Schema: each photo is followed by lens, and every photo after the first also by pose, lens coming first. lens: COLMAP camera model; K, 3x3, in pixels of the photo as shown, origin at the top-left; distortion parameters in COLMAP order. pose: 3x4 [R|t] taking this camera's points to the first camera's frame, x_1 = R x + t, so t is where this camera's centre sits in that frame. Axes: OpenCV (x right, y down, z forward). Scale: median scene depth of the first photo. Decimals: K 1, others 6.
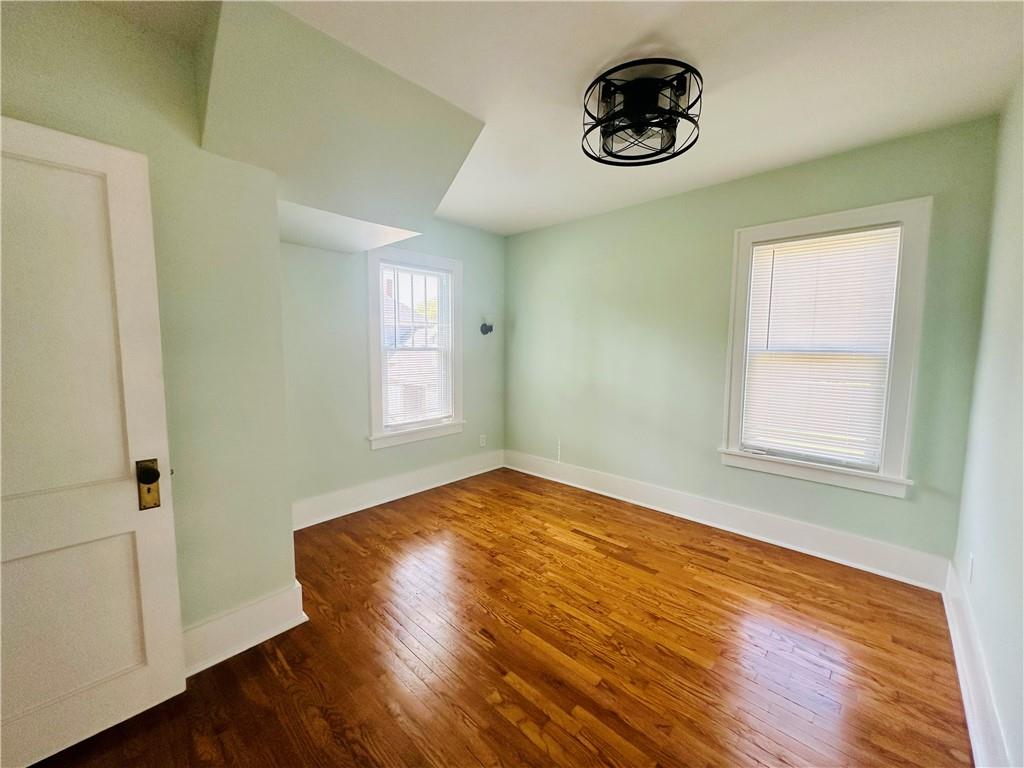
lens RADIAL K [[408.2, 0, 510.7], [0, 408.2, 383.0], [0, 0, 1]] dist [-0.004473, 0.000611]
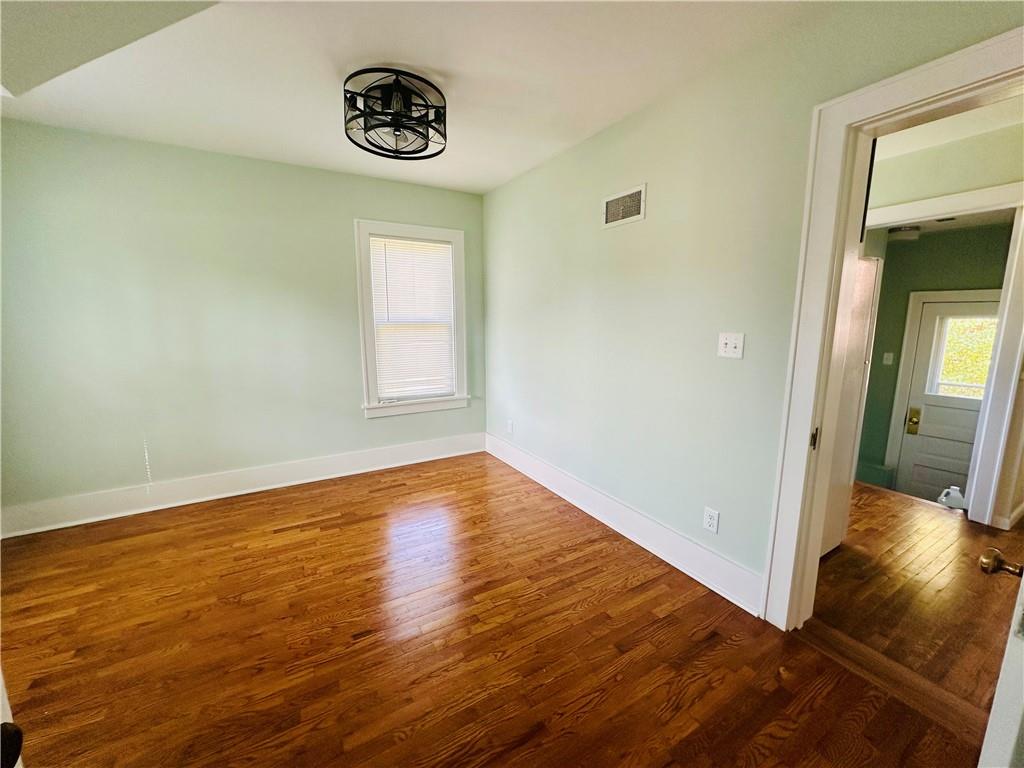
lens RADIAL K [[408.2, 0, 510.7], [0, 408.2, 383.0], [0, 0, 1]] dist [-0.004473, 0.000611]
pose [[0.280284, -0.156230, 0.947118, -0.526814], [0.091100, 0.986543, 0.135773, -0.029895], [-0.955584, 0.048227, 0.290745, 0.266373]]
